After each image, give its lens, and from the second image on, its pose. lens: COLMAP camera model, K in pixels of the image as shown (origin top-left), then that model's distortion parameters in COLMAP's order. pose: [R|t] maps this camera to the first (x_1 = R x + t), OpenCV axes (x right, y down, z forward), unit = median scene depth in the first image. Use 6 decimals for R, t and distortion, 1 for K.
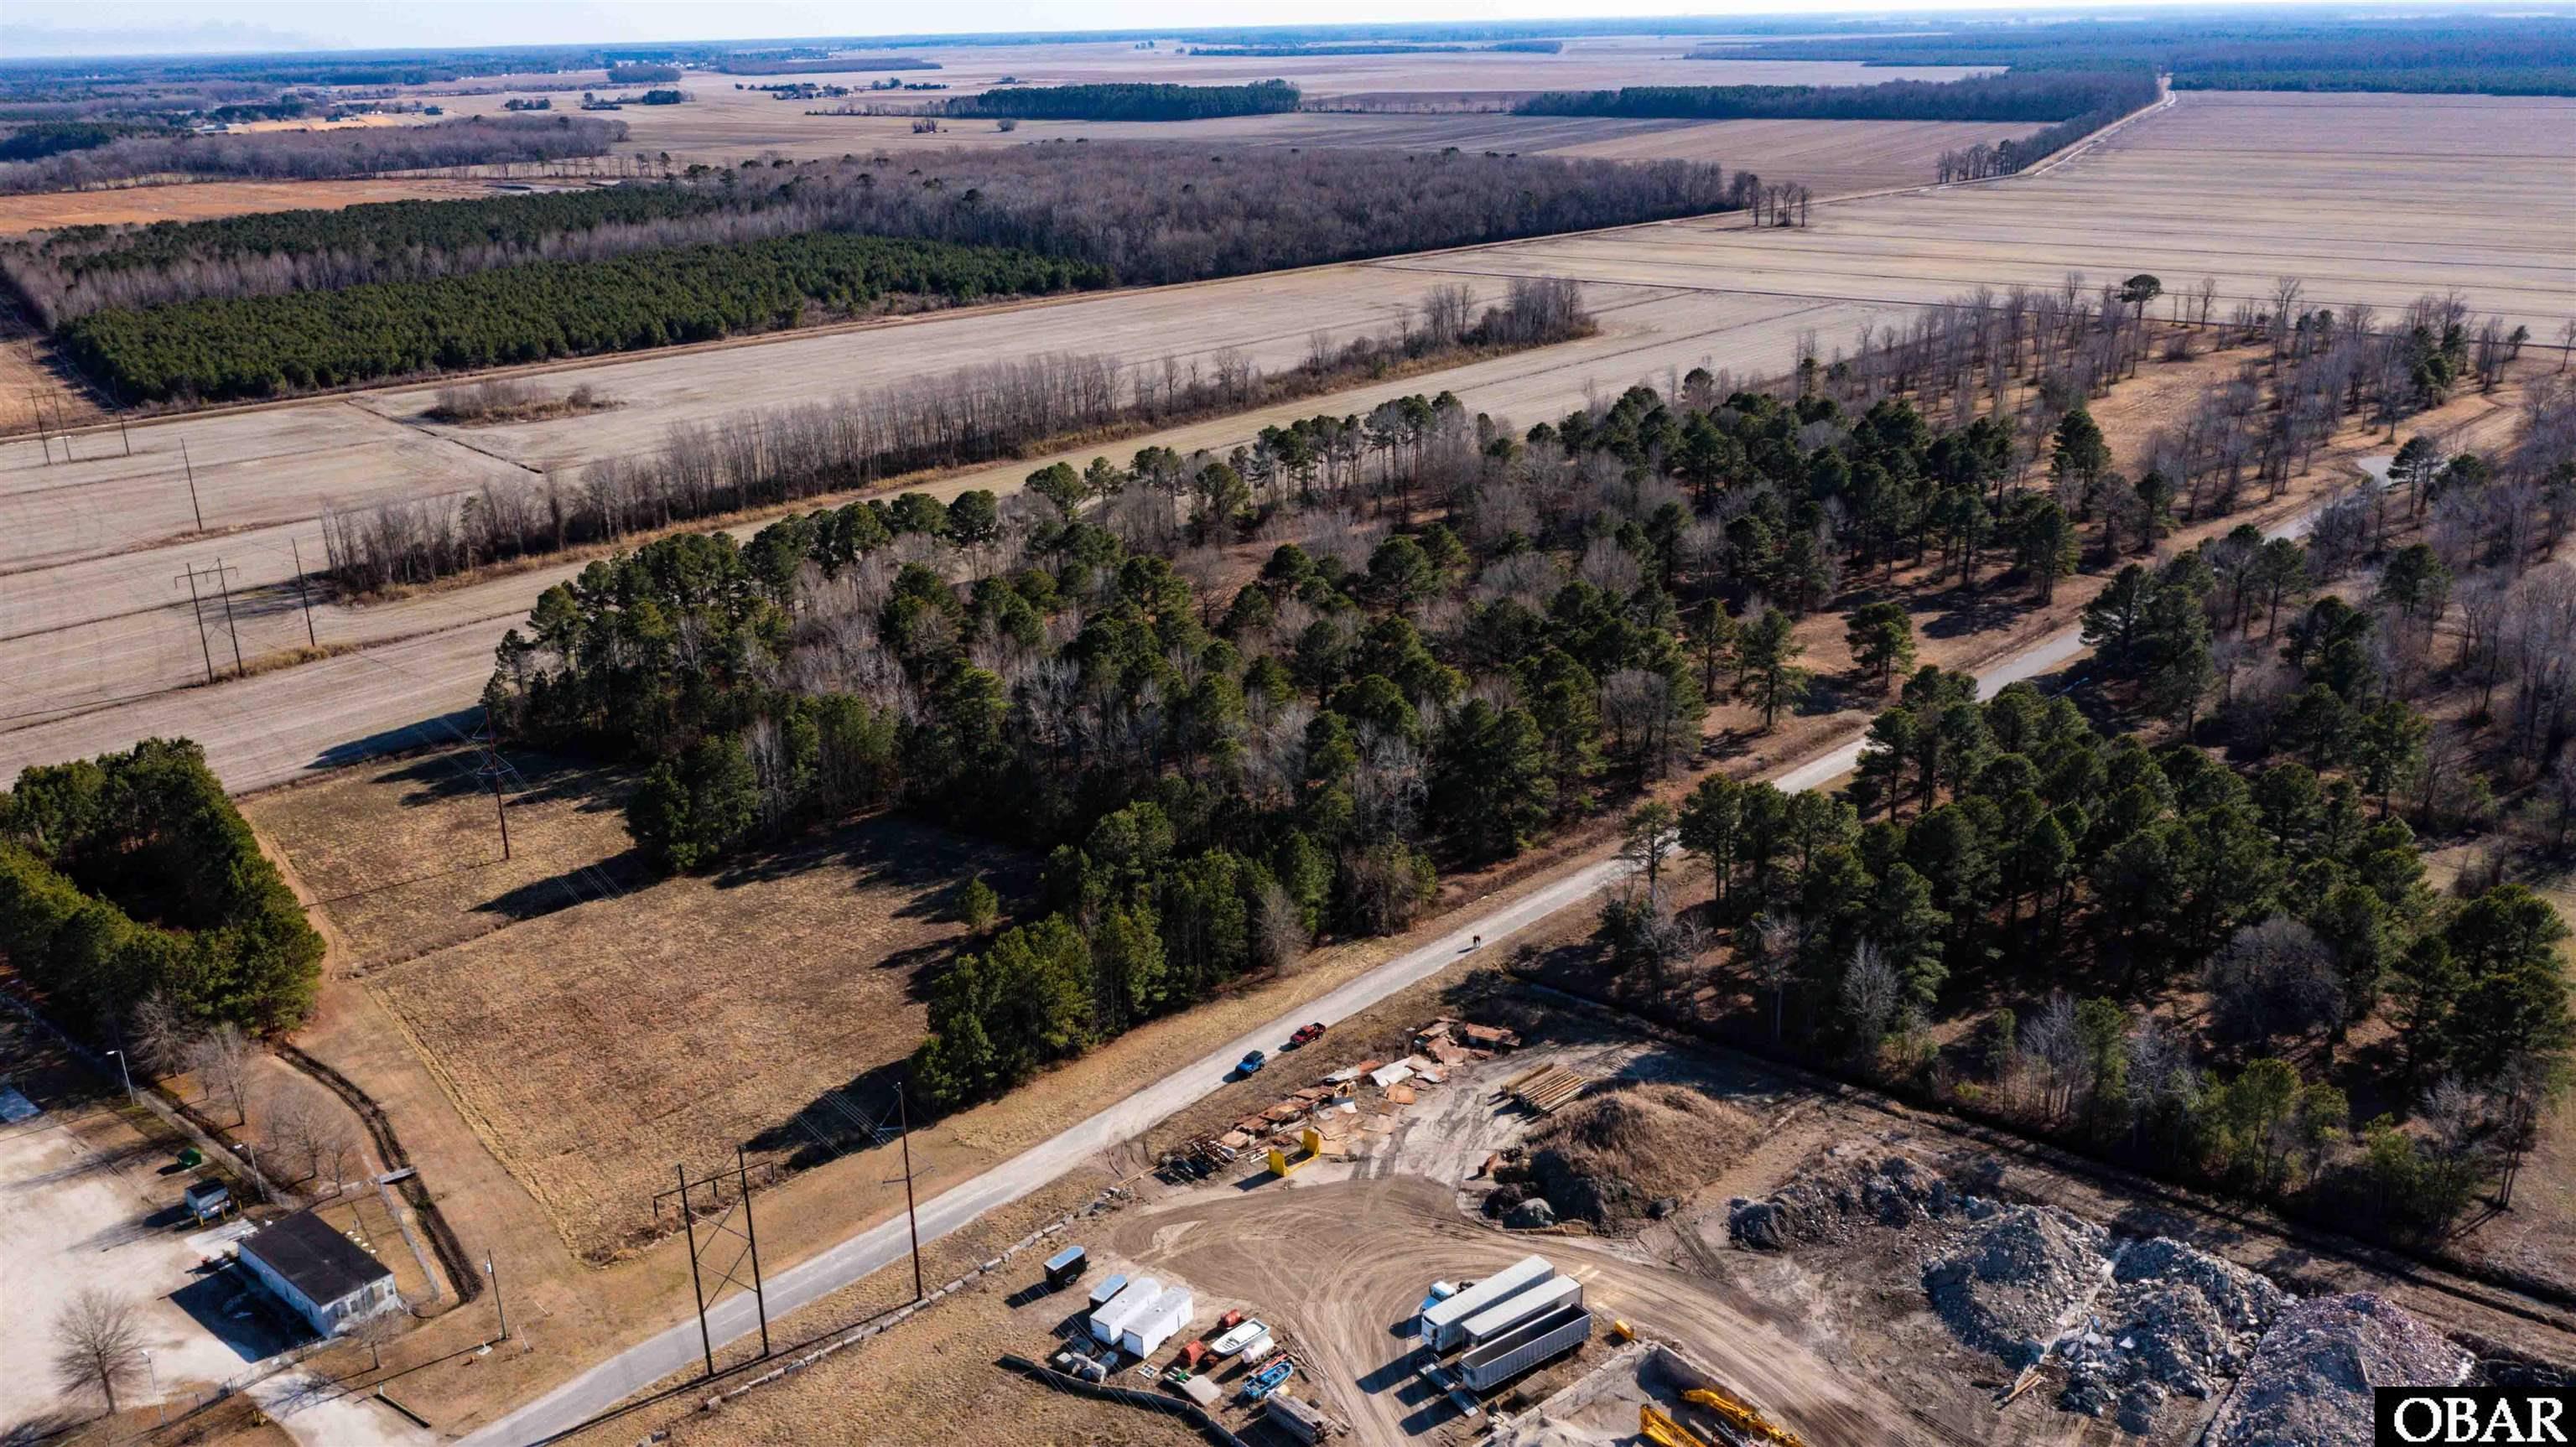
lens RADIAL K [[2067.9, 0, 1288.0], [0, 2067.9, 723.5], [0, 0, 1]] dist [0.000439, 0.010075]
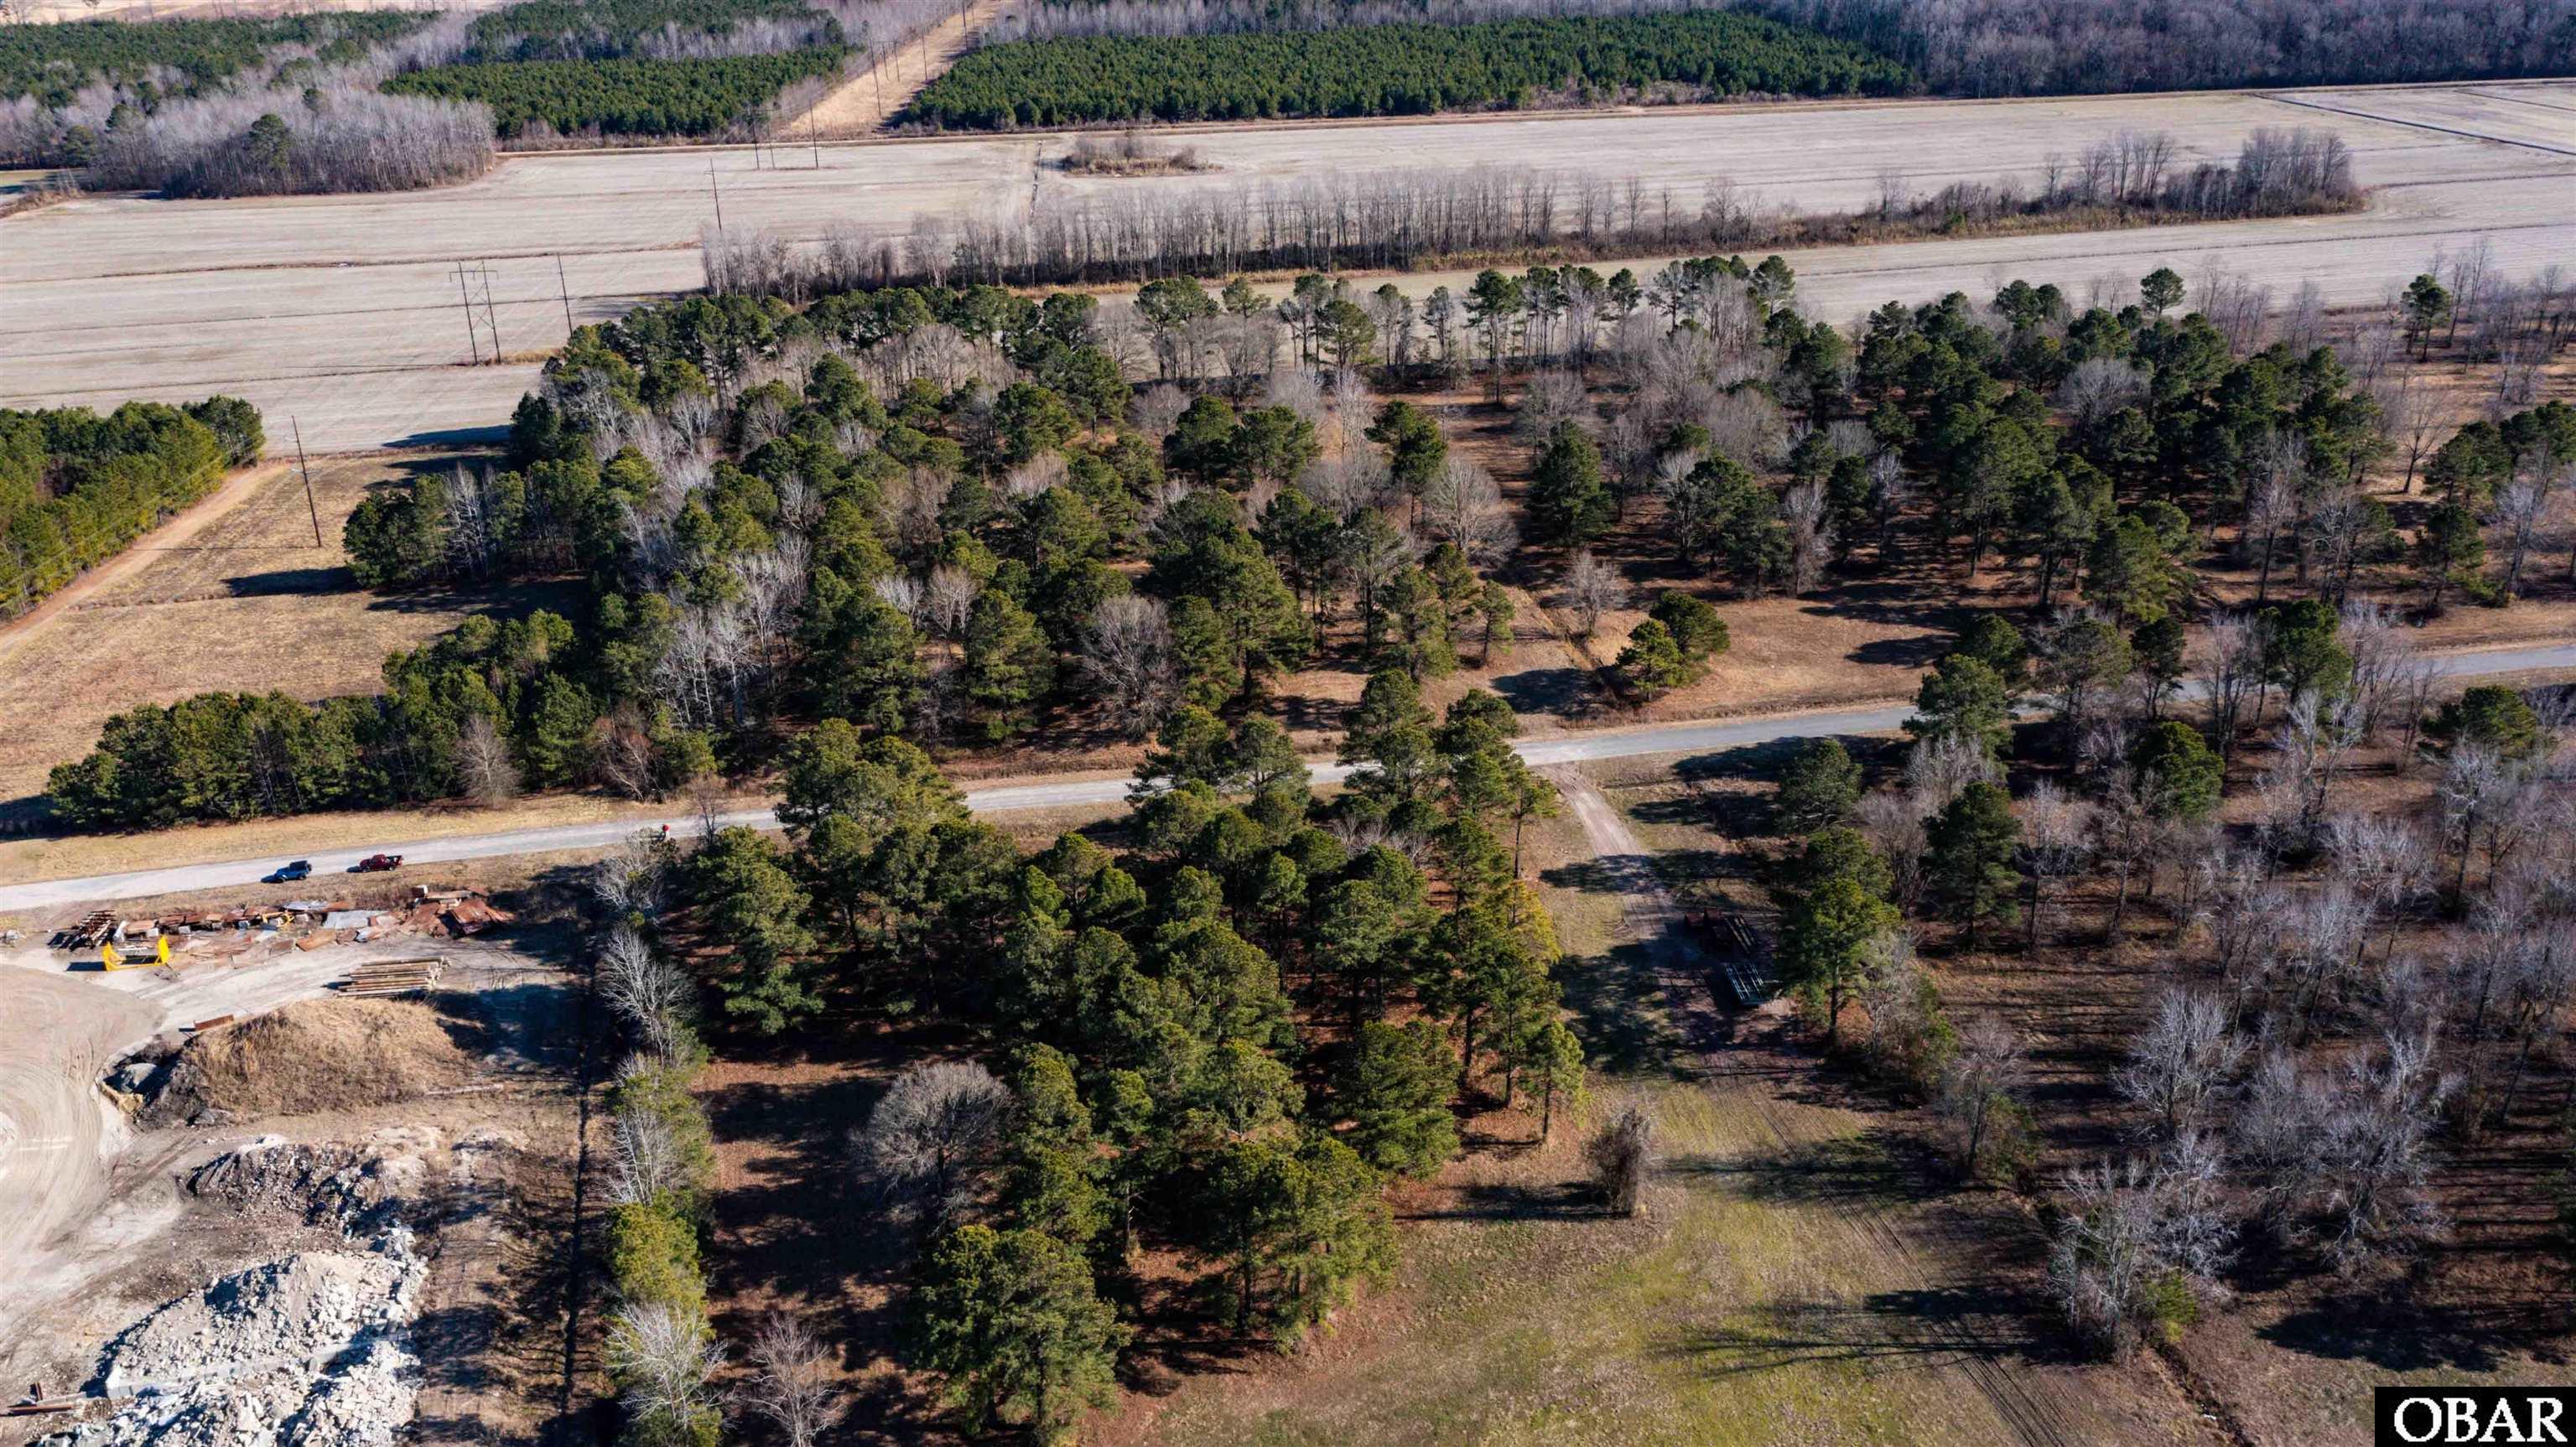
lens RADIAL K [[2067.9, 0, 1288.0], [0, 2067.9, 723.5], [0, 0, 1]] dist [0.000439, 0.010075]
pose [[0.812701, 0.247398, -0.527551, 0.319137], [-0.189569, 0.968394, 0.162099, -0.059771], [0.550981, -0.031731, 0.833914, 0.144462]]
